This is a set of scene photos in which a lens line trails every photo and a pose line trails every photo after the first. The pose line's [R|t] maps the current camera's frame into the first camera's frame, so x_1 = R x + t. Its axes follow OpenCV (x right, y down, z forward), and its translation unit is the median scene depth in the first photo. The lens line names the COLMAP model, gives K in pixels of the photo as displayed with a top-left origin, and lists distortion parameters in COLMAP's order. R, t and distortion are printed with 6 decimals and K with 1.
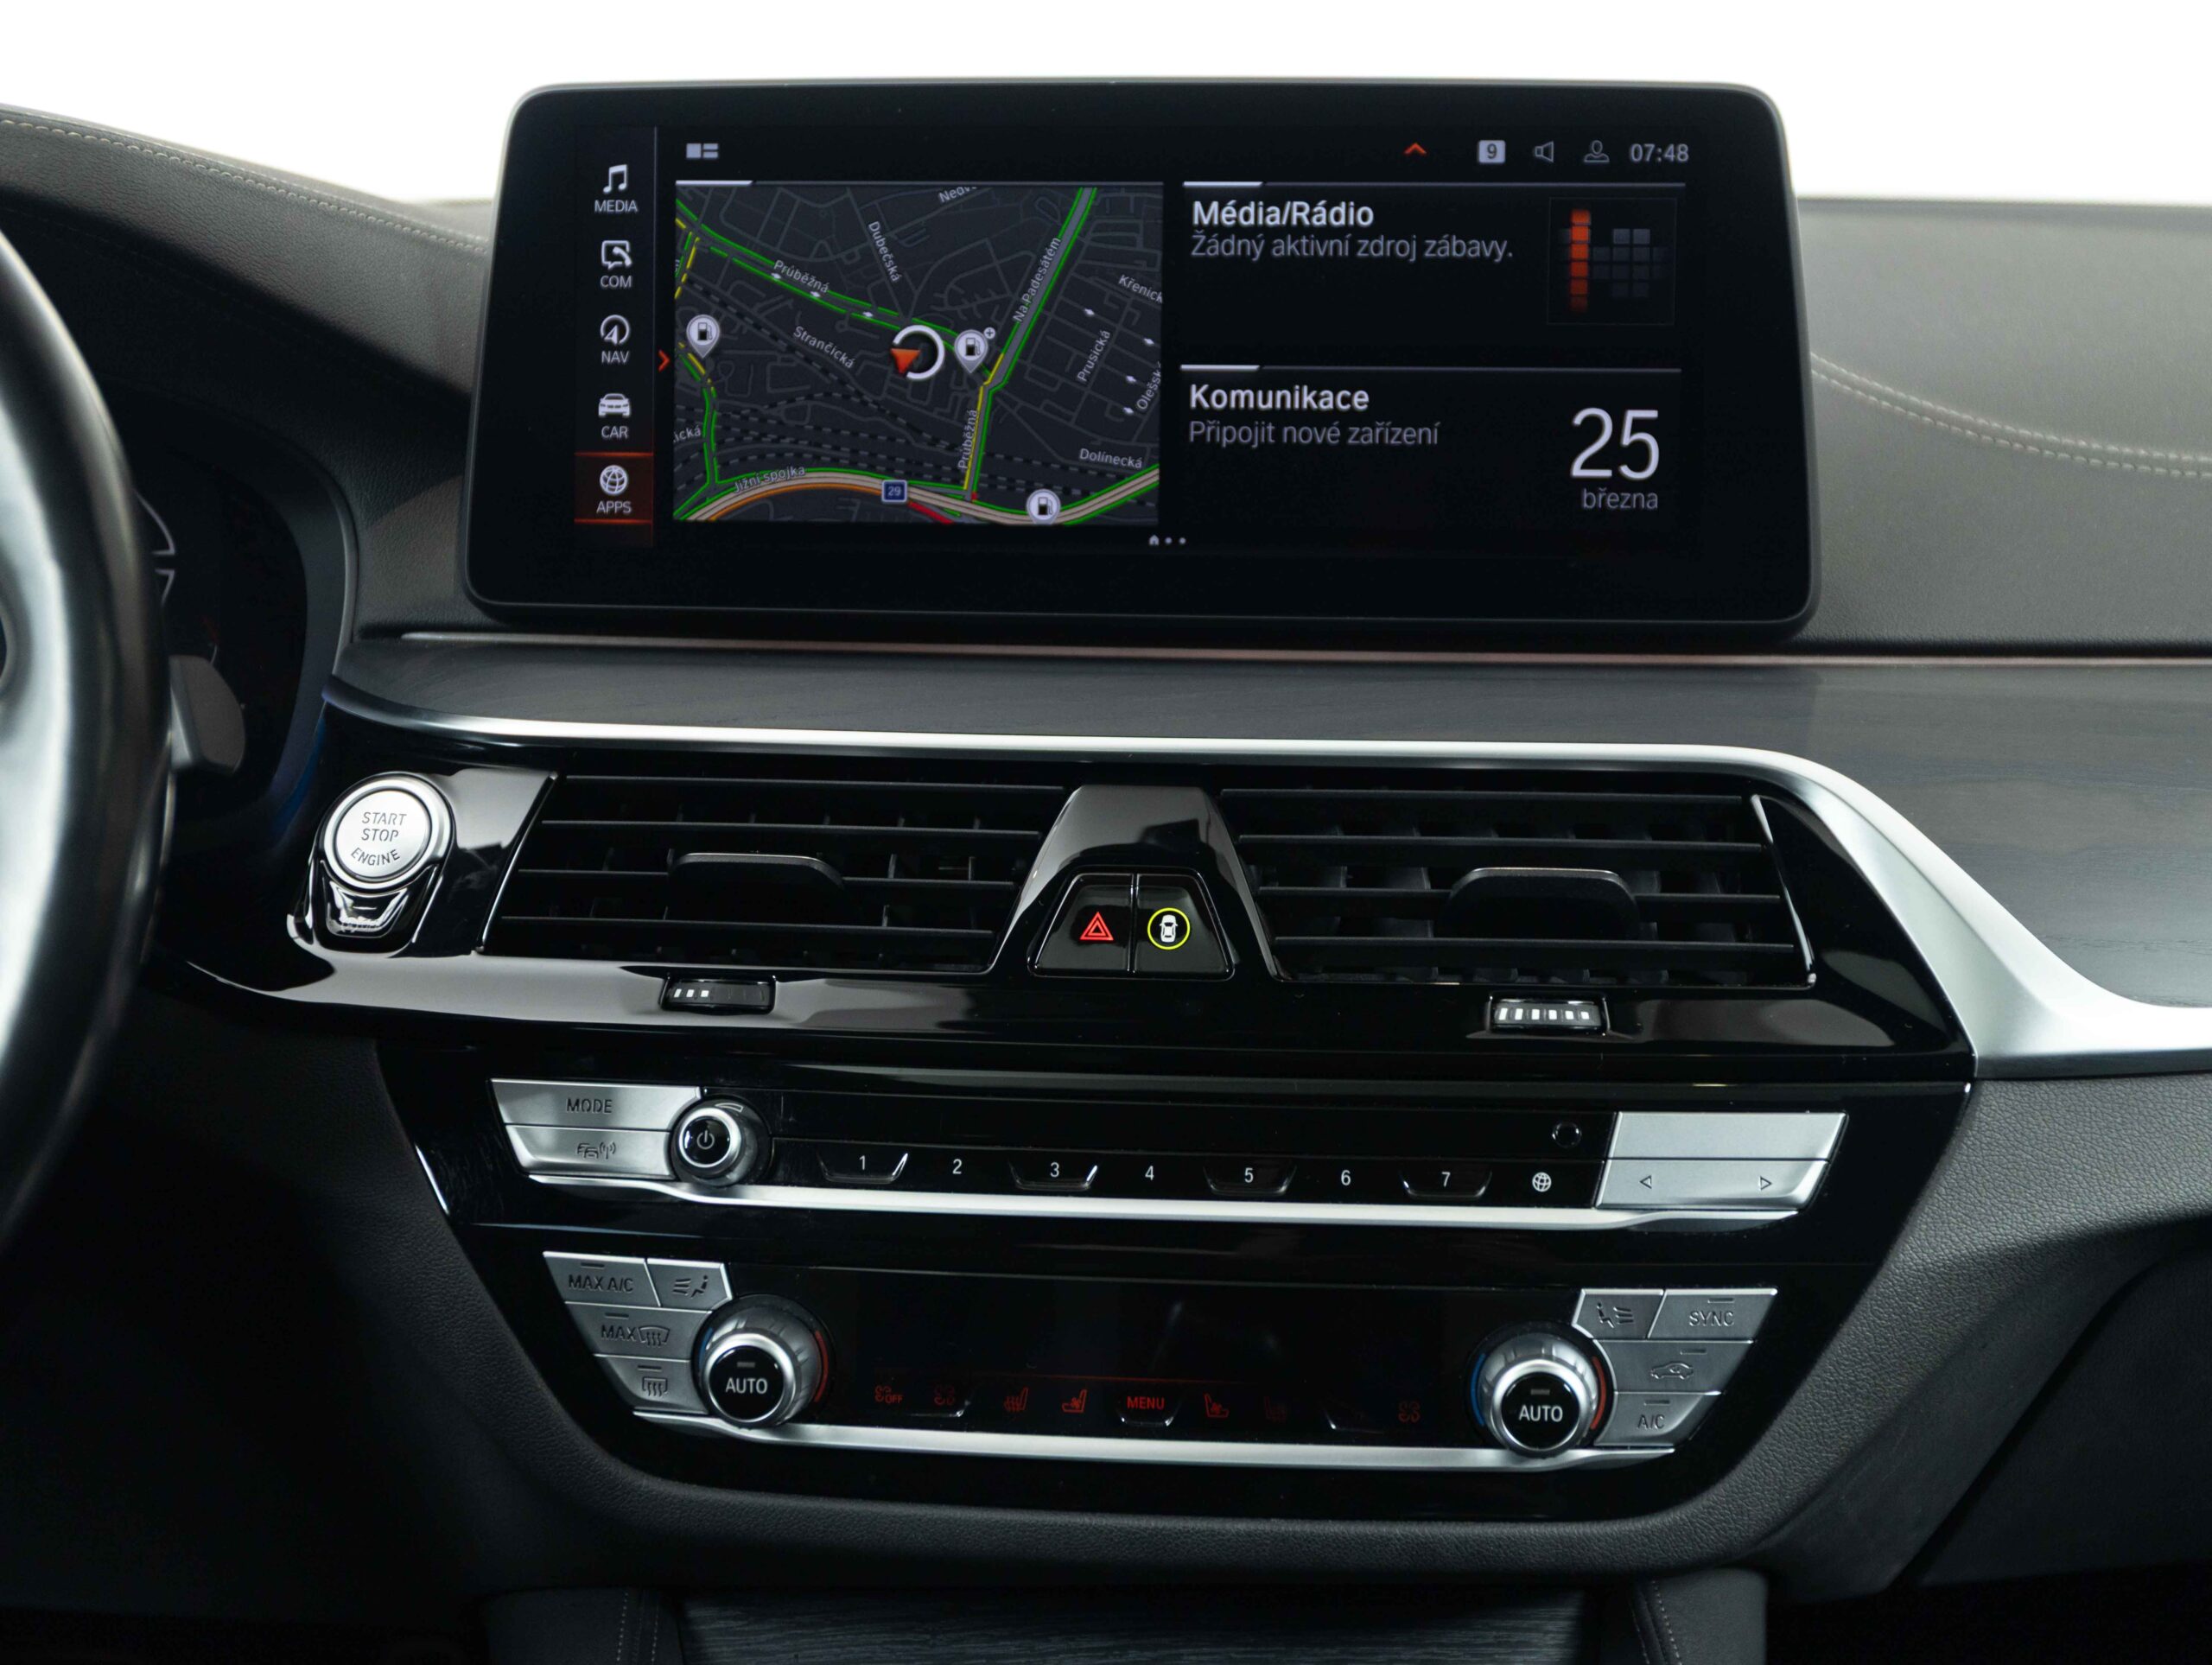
lens RADIAL K [[3514.5, 0, 1112.8], [0, 3514.5, 831.4], [0, 0, 1]] dist [0.005798, 0.000000]
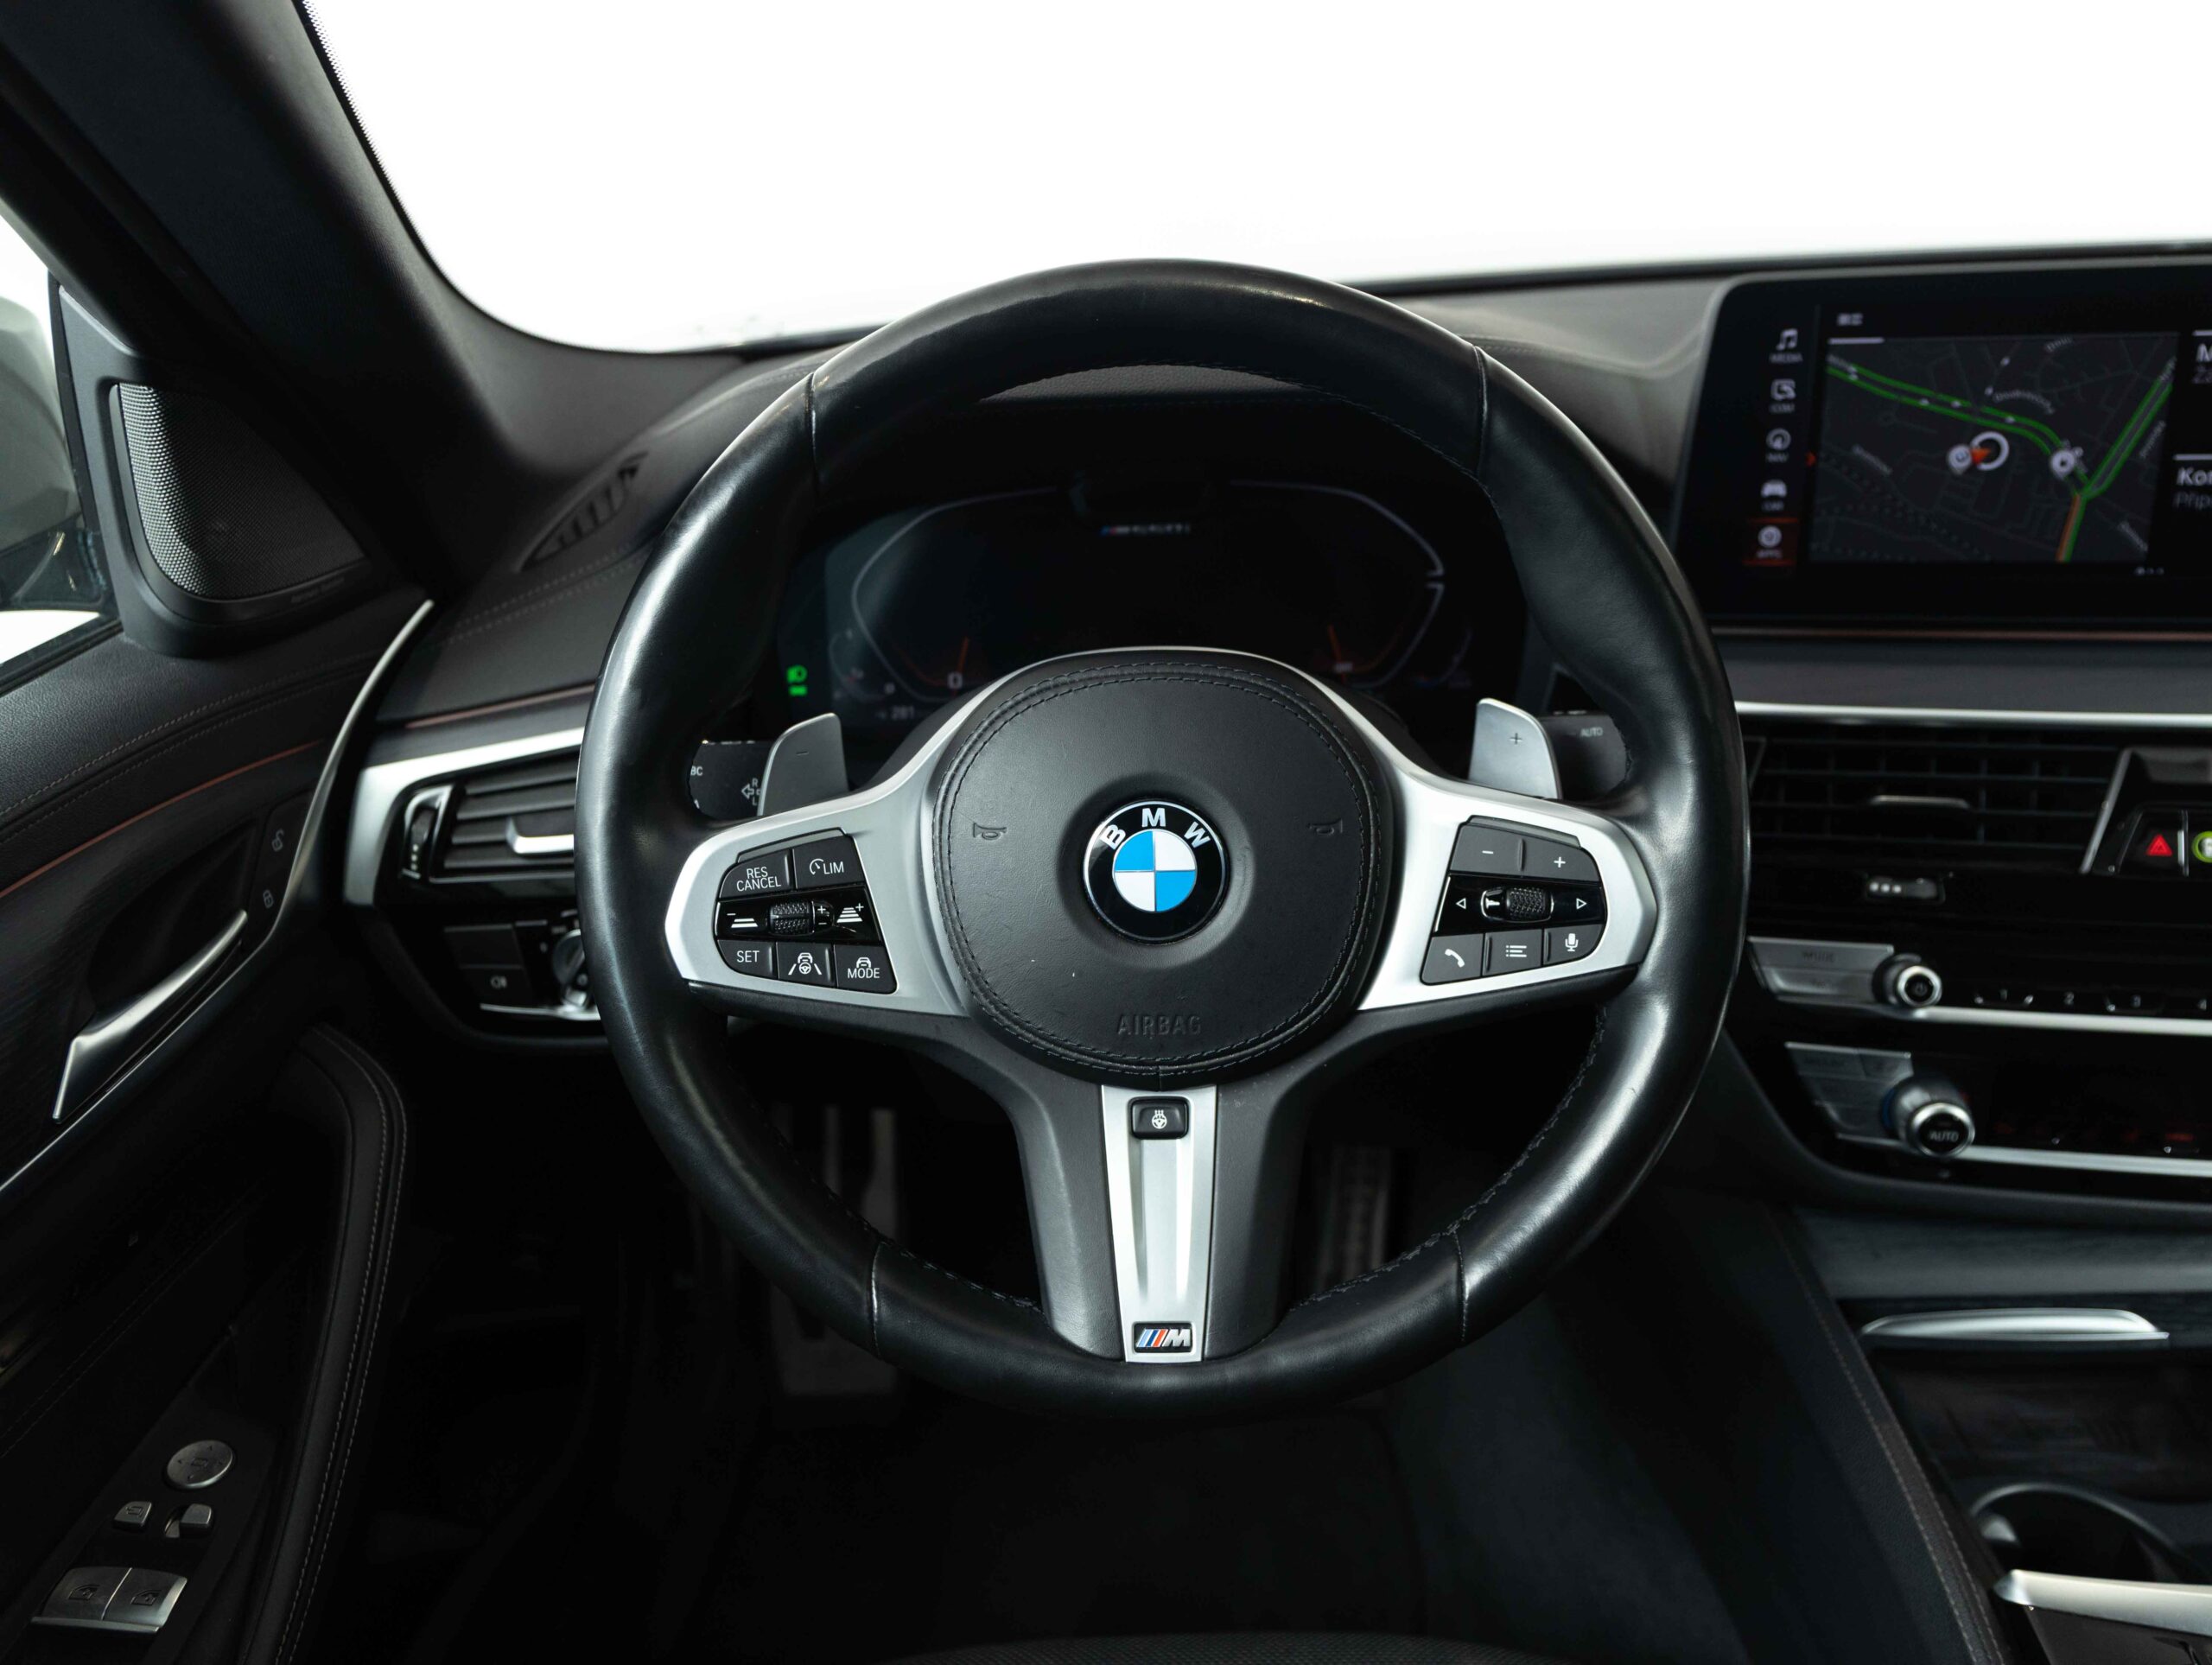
lens RADIAL K [[1723.7, 0, 1122.6], [0, 1723.7, 823.2], [0, 0, 1]] dist [0.016946, 0.008778]
pose [[0.998241, -0.016467, -0.056952, -0.404213], [0.028562, 0.975398, 0.218594, -0.158084], [0.051951, -0.219836, 0.974153, 0.209524]]
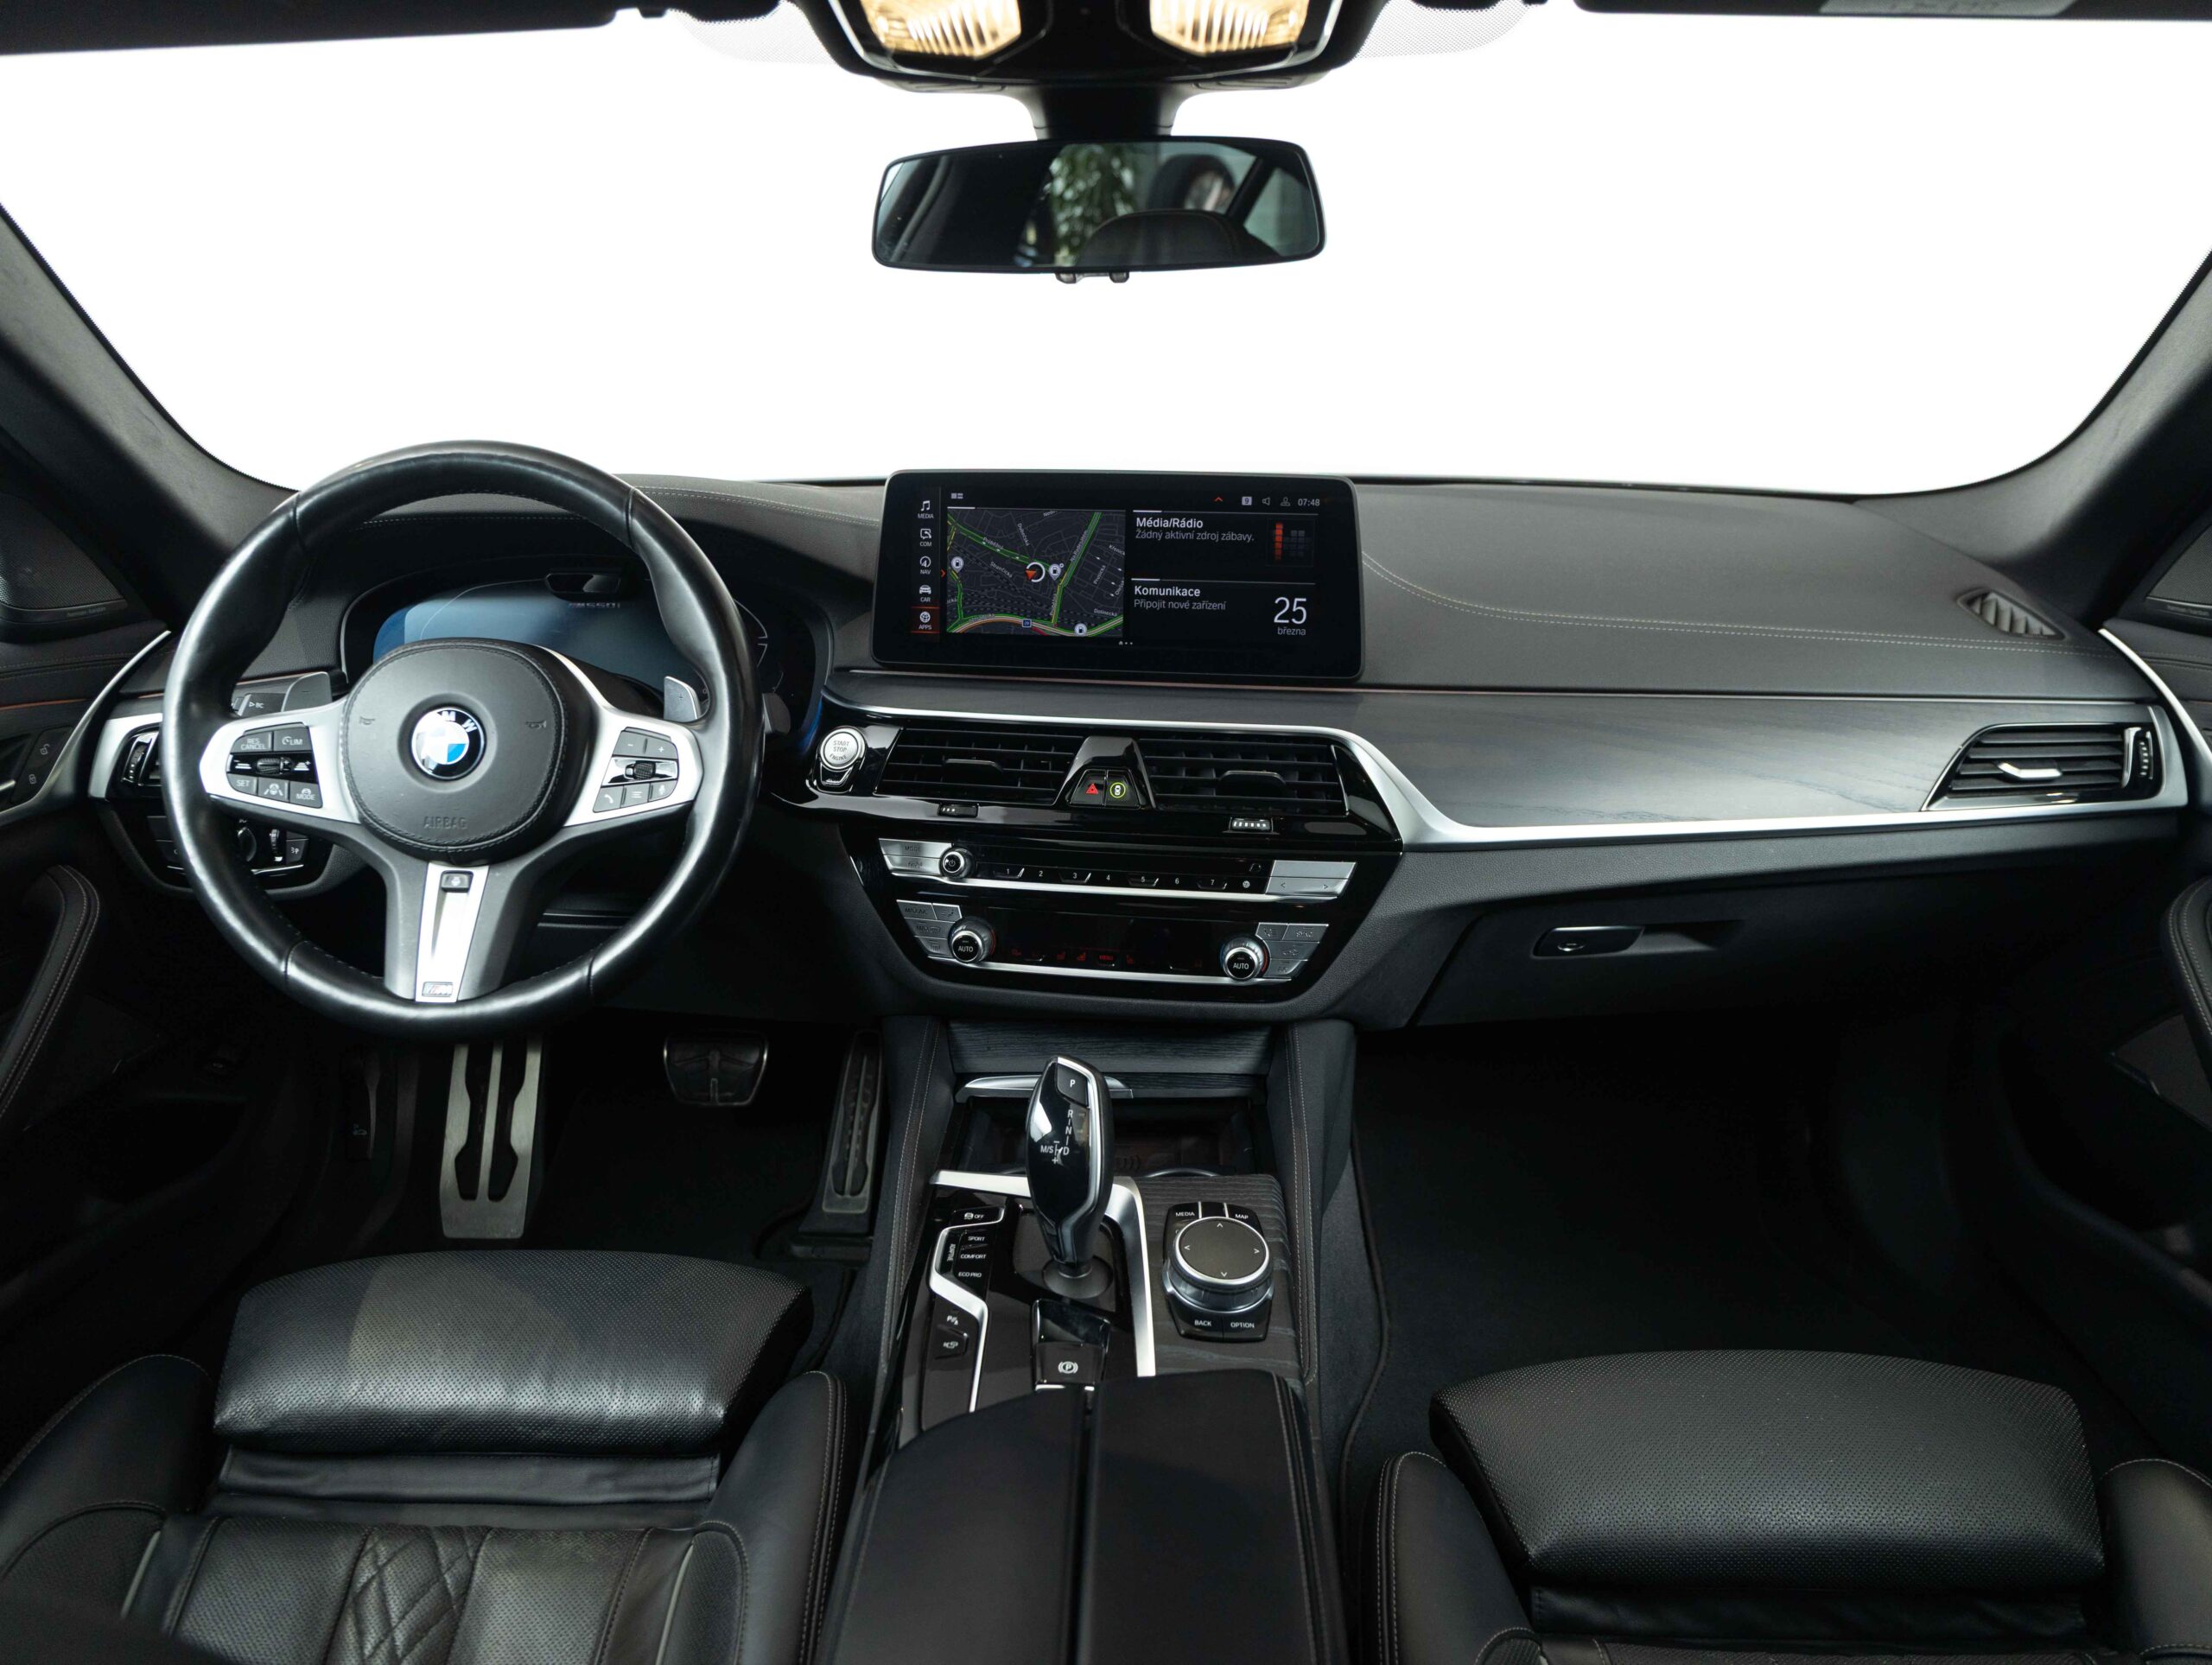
lens RADIAL K [[1633.6, 0, 1096.5], [0, 1633.6, 838.8], [0, 0, 1]] dist [0.008503, 0.009133]
pose [[0.997377, 0.019829, -0.069617, 0.085760], [-0.011955, 0.993664, 0.111756, -0.075153], [0.071392, -0.110630, 0.991294, -0.278023]]
